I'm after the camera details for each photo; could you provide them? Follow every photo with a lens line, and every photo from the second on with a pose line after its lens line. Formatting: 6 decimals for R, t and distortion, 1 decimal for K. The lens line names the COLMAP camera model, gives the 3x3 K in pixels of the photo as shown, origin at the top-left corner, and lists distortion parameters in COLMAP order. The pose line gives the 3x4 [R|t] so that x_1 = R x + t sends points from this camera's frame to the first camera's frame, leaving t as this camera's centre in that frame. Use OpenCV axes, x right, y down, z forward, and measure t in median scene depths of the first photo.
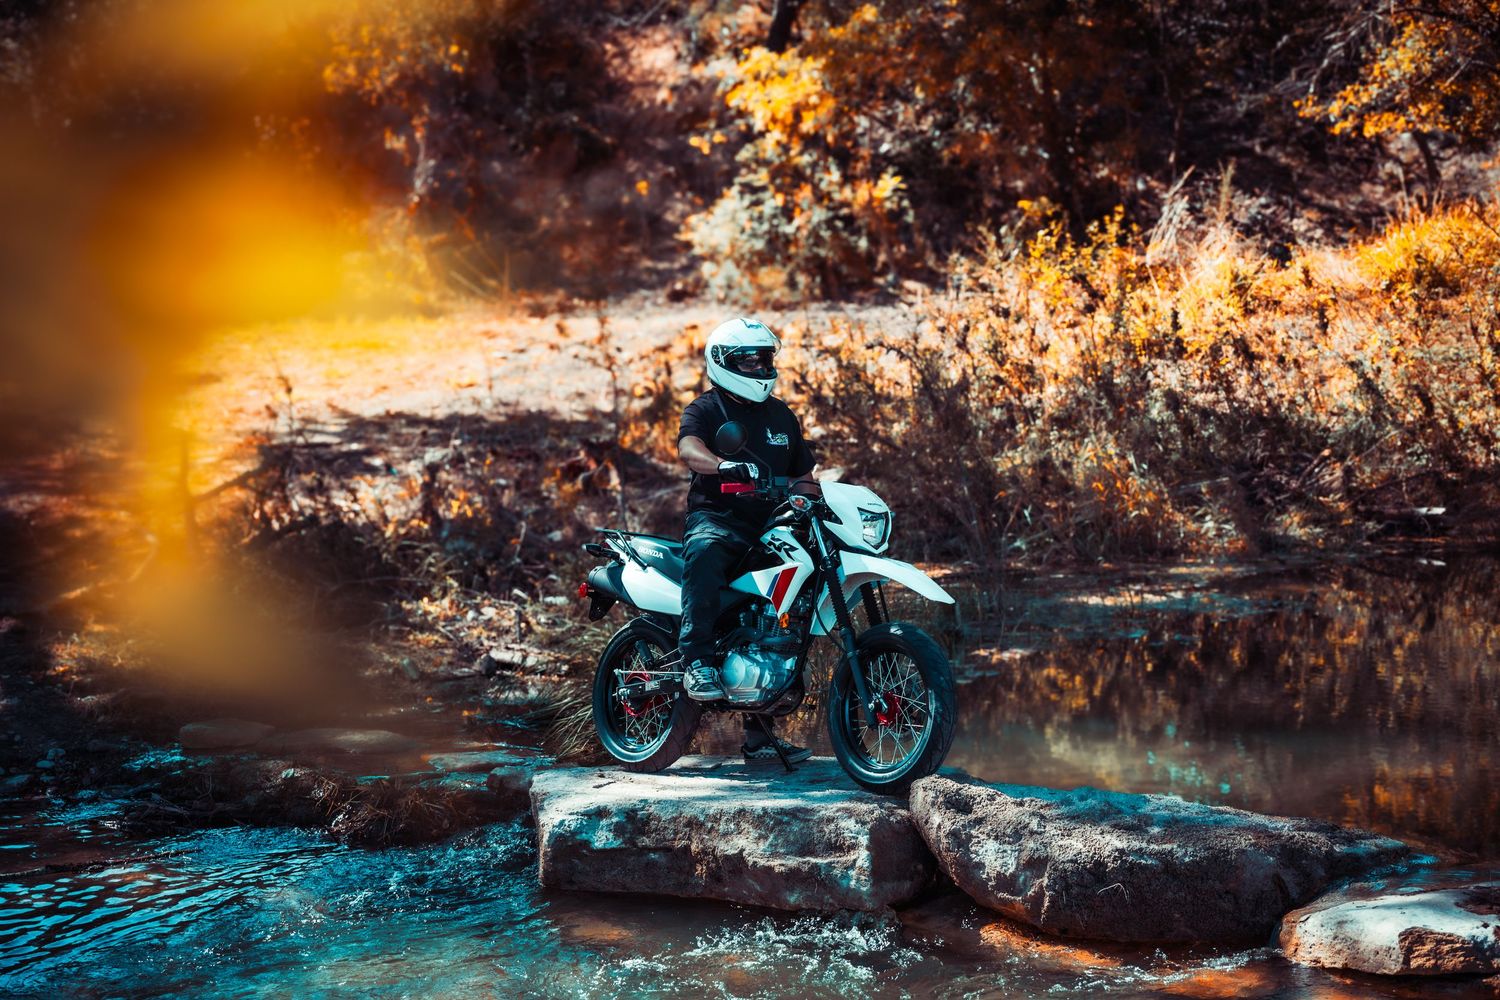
lens RADIAL K [[2601.1, 0, 692.1], [0, 2601.1, 502.2], [0, 0, 1]] dist [-0.009286, -0.155941]
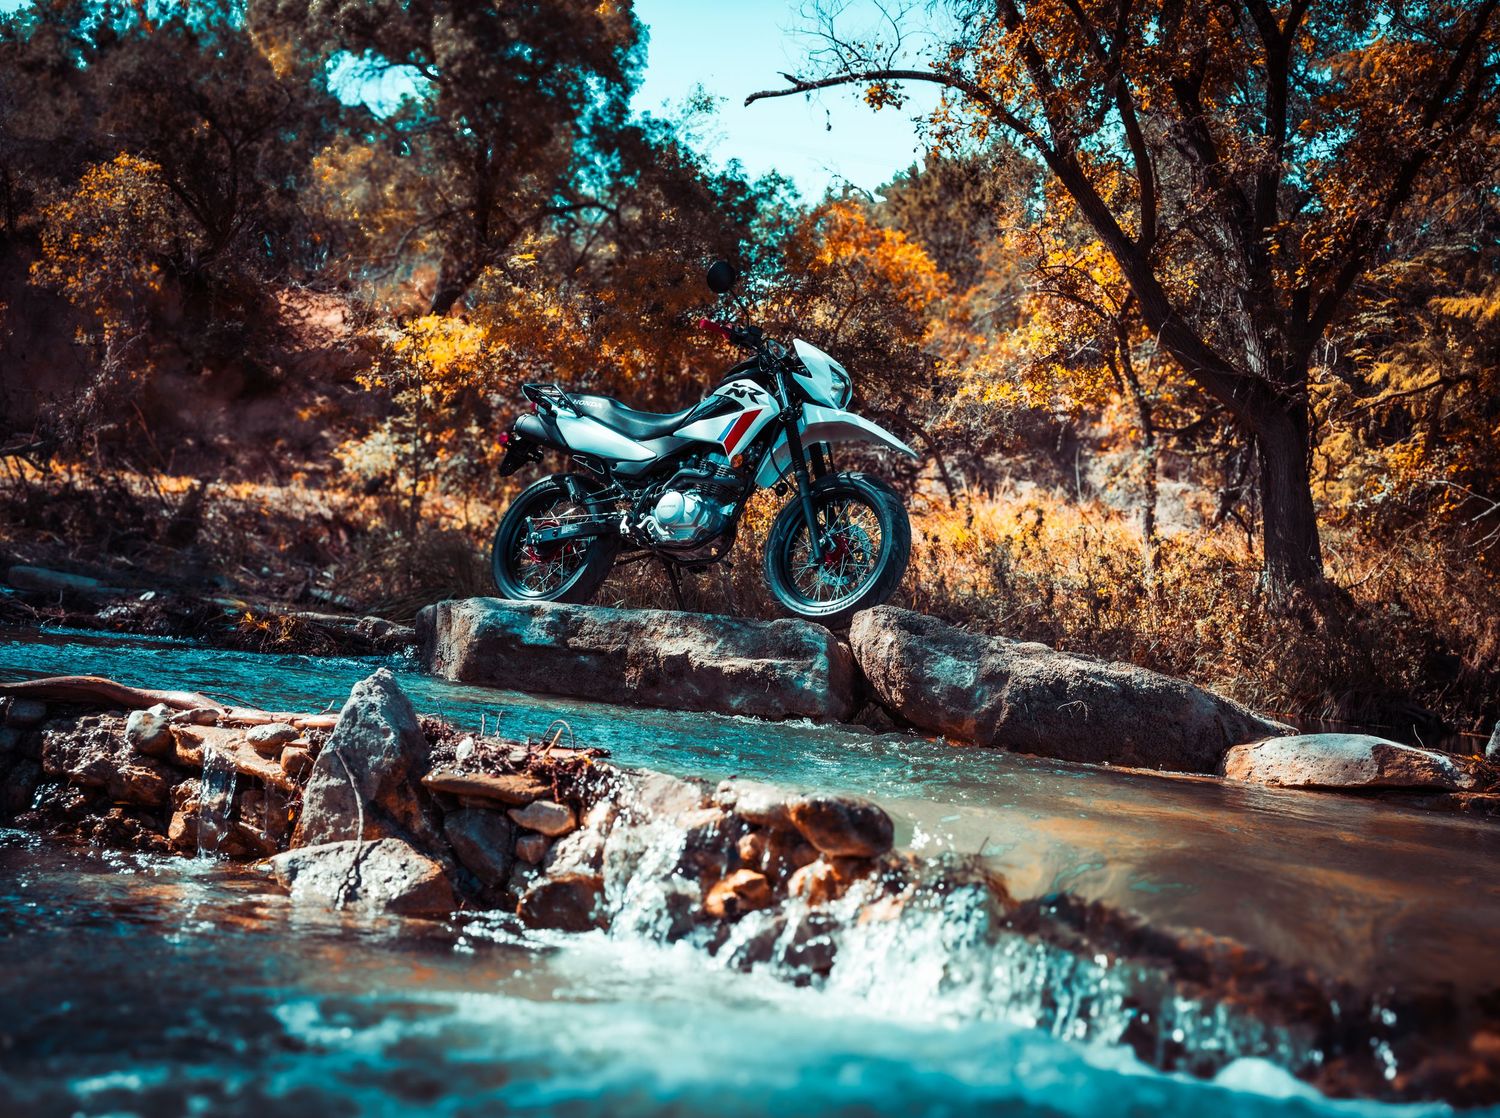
lens RADIAL K [[2129.2, 0, 843.2], [0, 2129.2, 538.9], [0, 0, 1]] dist [0.006900, -0.119611]
pose [[0.951721, 0.161598, 0.260984, -0.144890], [-0.126496, 0.981132, -0.146217, 0.204593], [-0.279688, 0.106144, 0.954205, 0.201355]]
